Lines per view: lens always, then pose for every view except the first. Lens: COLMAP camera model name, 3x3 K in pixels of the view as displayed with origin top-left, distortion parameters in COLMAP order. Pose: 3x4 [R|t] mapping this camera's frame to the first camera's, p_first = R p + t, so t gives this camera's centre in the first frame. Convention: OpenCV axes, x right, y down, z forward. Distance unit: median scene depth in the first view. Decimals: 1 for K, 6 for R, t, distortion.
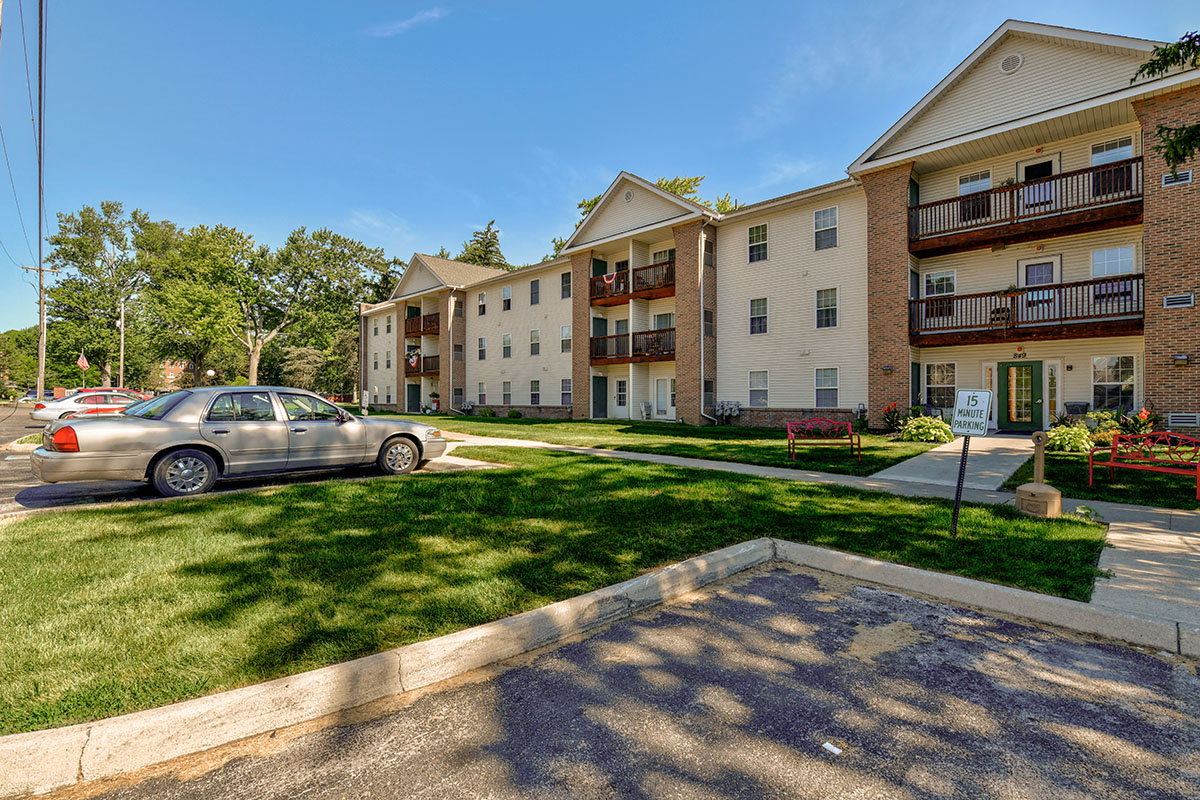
lens RADIAL K [[548.5, 0, 597.4], [0, 548.5, 401.5], [0, 0, 1]] dist [-0.003495, -0.000152]
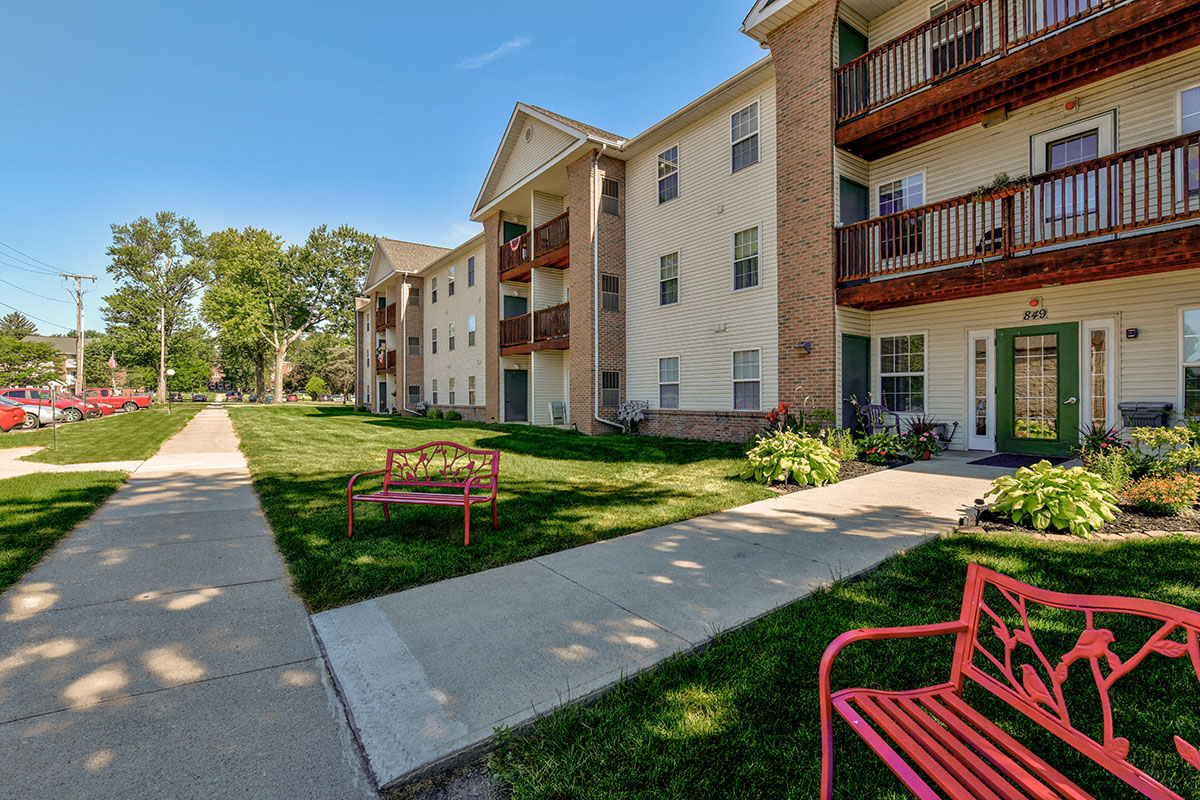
lens RADIAL K [[548.5, 0, 600.6], [0, 548.5, 398.4], [0, 0, 1]] dist [-0.003495, -0.000152]
pose [[0.984582, -0.004316, -0.174872, 0.318117], [0.004077, 0.999990, -0.001728, -0.002461], [0.174878, 0.000989, 0.984590, 0.285834]]
